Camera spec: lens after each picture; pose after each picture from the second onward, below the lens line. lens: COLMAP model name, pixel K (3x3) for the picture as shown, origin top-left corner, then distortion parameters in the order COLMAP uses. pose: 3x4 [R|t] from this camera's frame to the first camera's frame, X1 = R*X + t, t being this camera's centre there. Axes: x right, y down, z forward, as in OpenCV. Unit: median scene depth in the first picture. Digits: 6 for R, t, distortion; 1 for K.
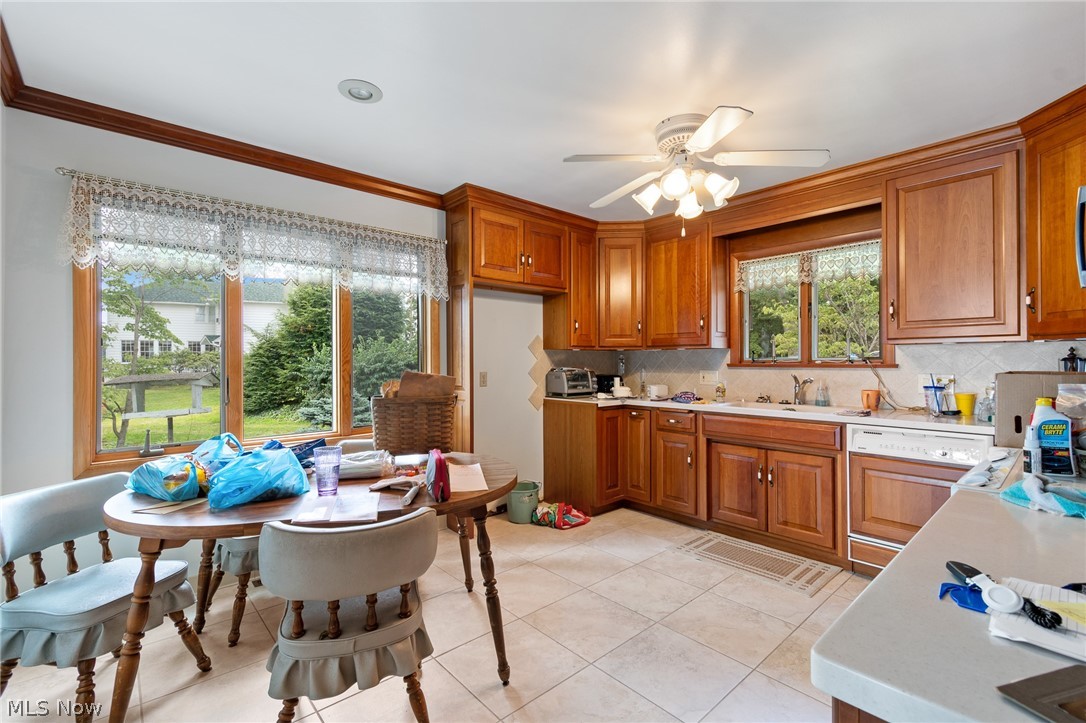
lens RADIAL K [[478.4, 0, 541.8], [0, 478.4, 358.9], [0, 0, 1]] dist [0.000952, -0.001010]
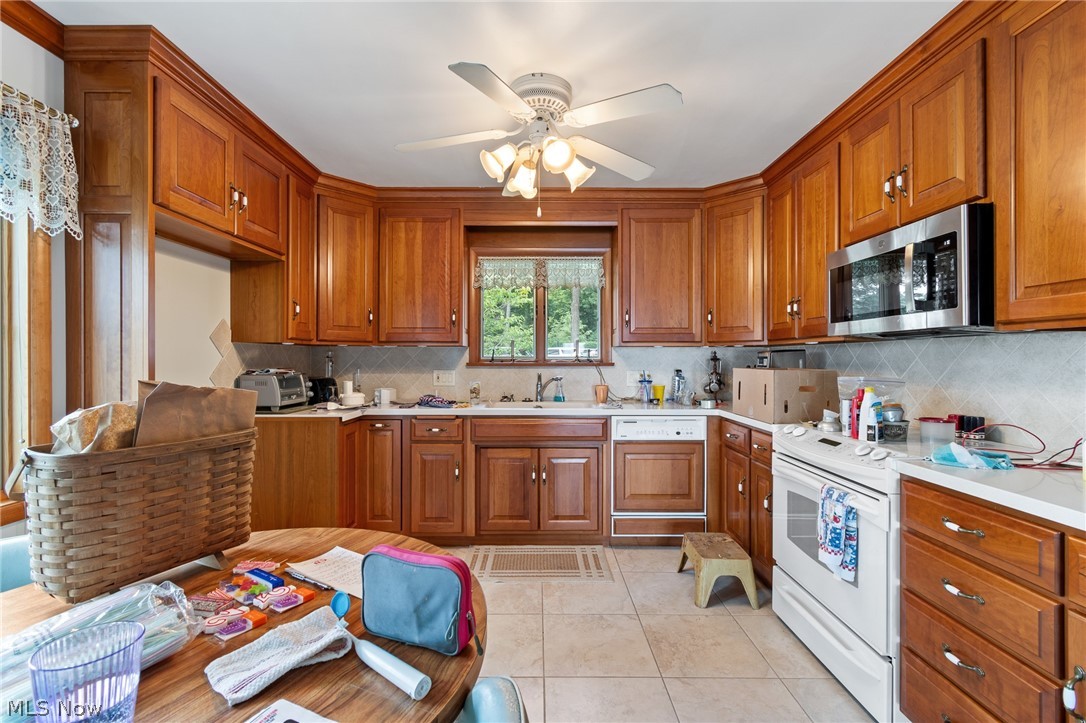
lens RADIAL K [[478.4, 0, 541.8], [0, 478.4, 358.9], [0, 0, 1]] dist [0.000952, -0.001010]
pose [[0.664483, 0.003604, 0.747295, -0.250227], [-0.006282, 0.999980, 0.000764, 0.000792], [-0.747277, -0.005202, 0.664492, 0.299747]]
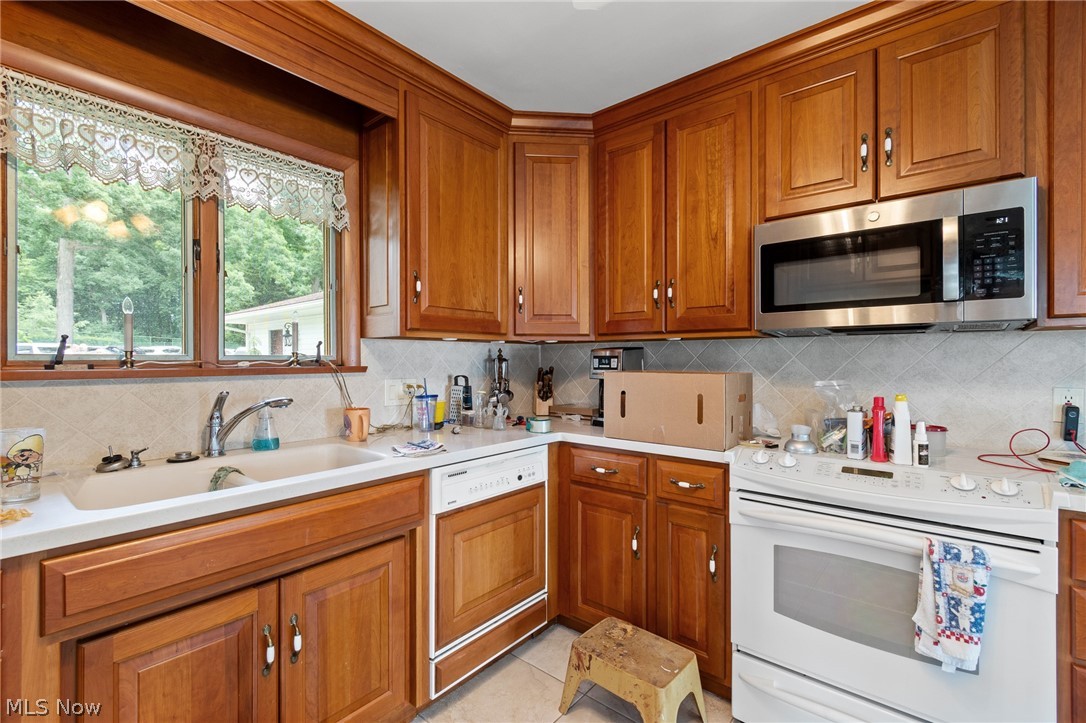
lens RADIAL K [[478.4, 0, 541.8], [0, 478.4, 358.9], [0, 0, 1]] dist [0.000952, -0.001010]
pose [[-0.140839, 0.005324, 0.990018, 0.030644], [-0.002456, 0.999981, -0.005727, 0.003077], [-0.990029, -0.003238, -0.140823, 0.758602]]
